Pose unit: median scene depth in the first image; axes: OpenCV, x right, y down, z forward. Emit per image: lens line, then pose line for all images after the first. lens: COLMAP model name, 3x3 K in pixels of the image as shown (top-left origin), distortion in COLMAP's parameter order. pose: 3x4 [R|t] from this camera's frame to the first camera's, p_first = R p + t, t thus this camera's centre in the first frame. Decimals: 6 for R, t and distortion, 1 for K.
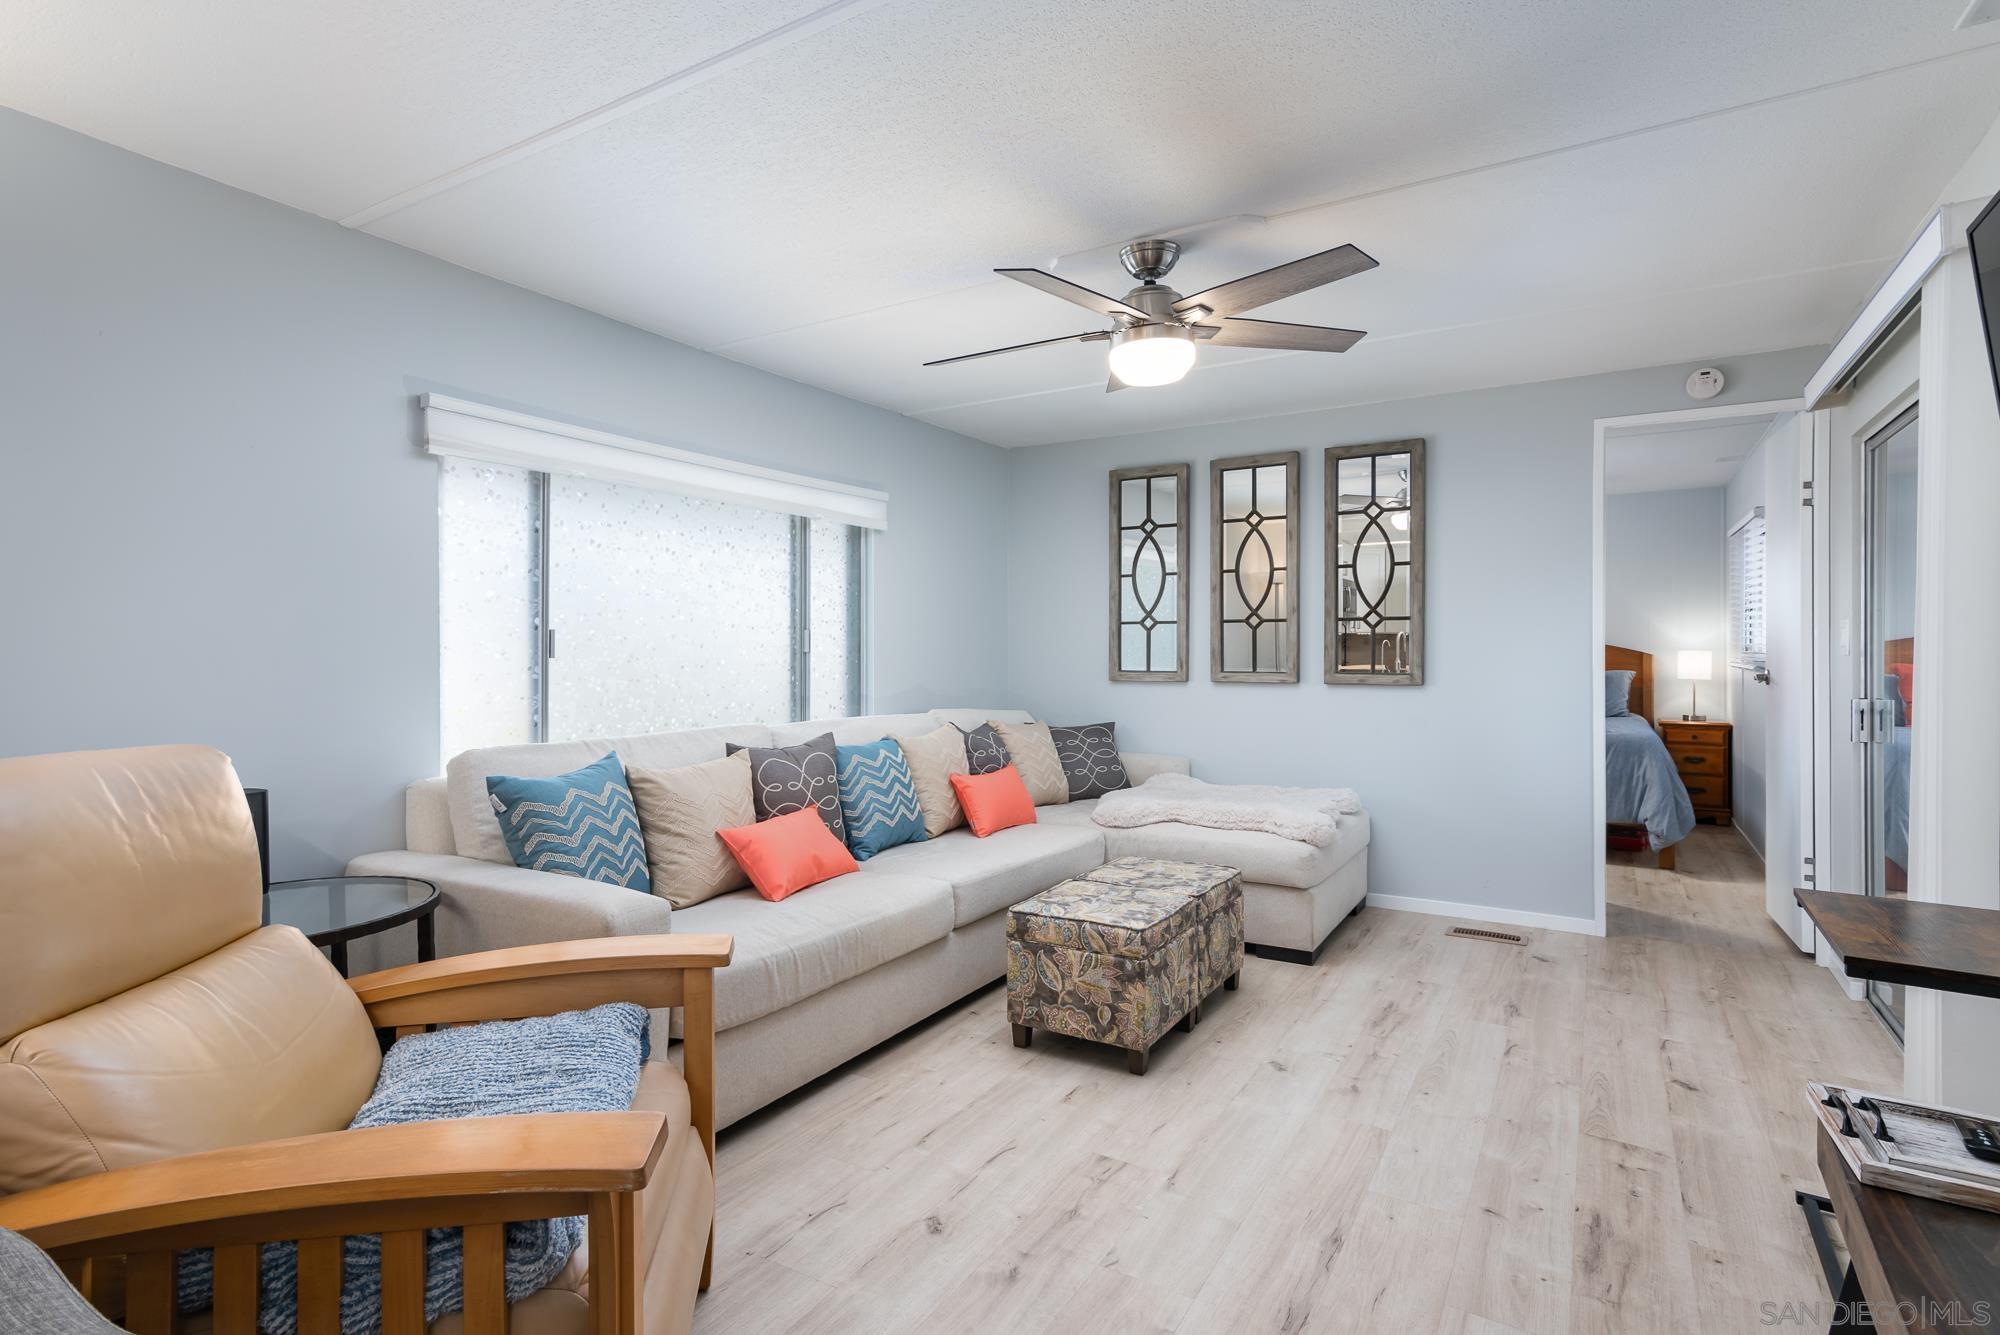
lens RADIAL K [[996.5, 0, 995.3], [0, 996.5, 656.1], [0, 0, 1]] dist [0.003795, 0.000699]
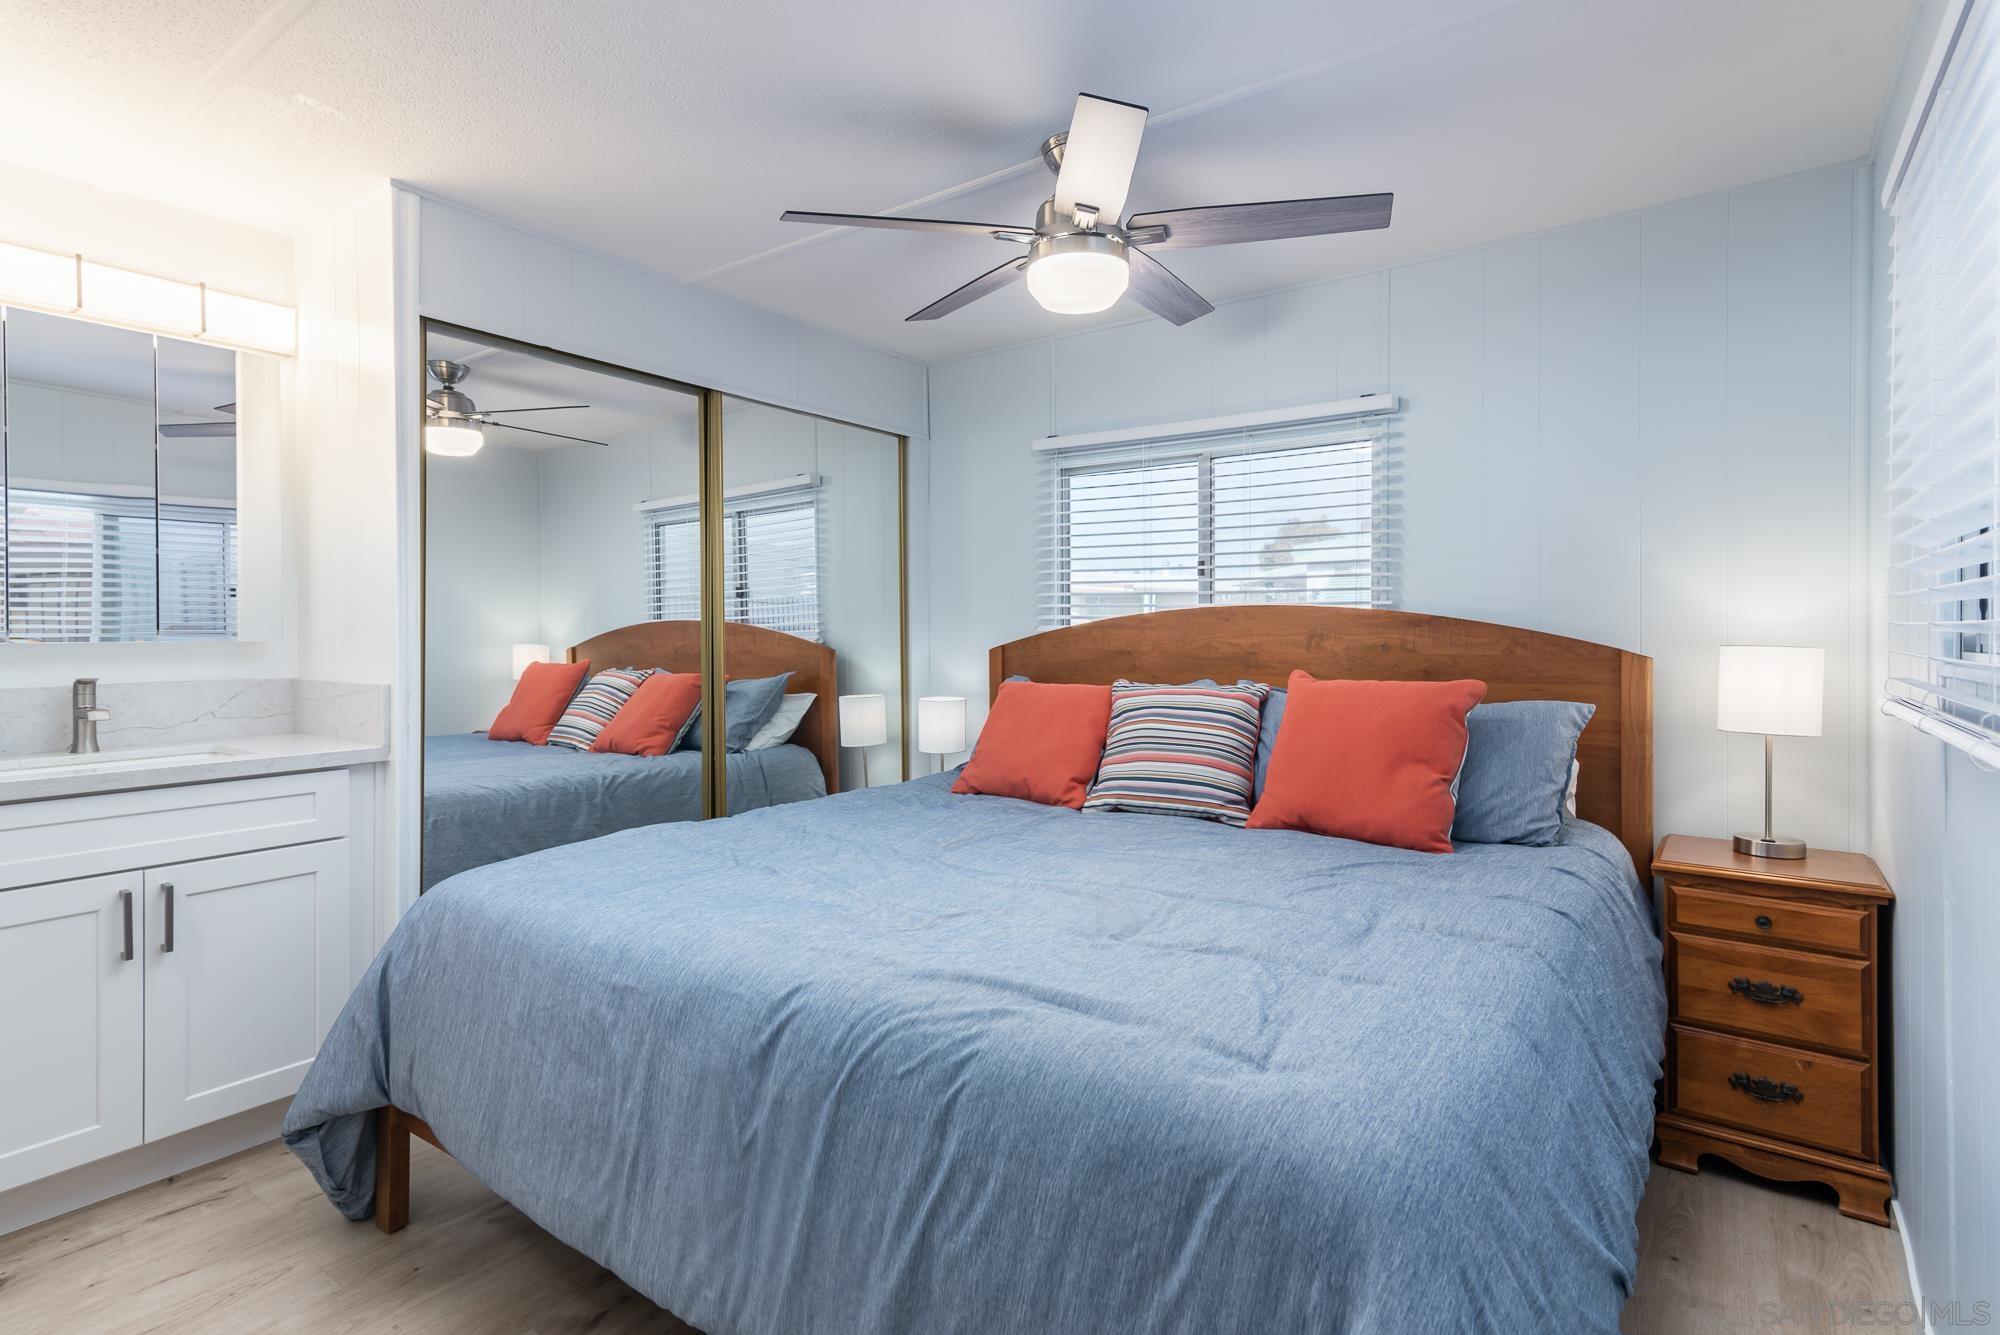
lens RADIAL K [[996.5, 0, 983.4], [0, 996.5, 634.8], [0, 0, 1]] dist [0.003795, 0.000699]
pose [[0.995596, 0.000633, -0.093746, 0.484540], [-0.000793, 0.999998, -0.001677, -0.008975], [0.093745, 0.001744, 0.995595, 0.662908]]
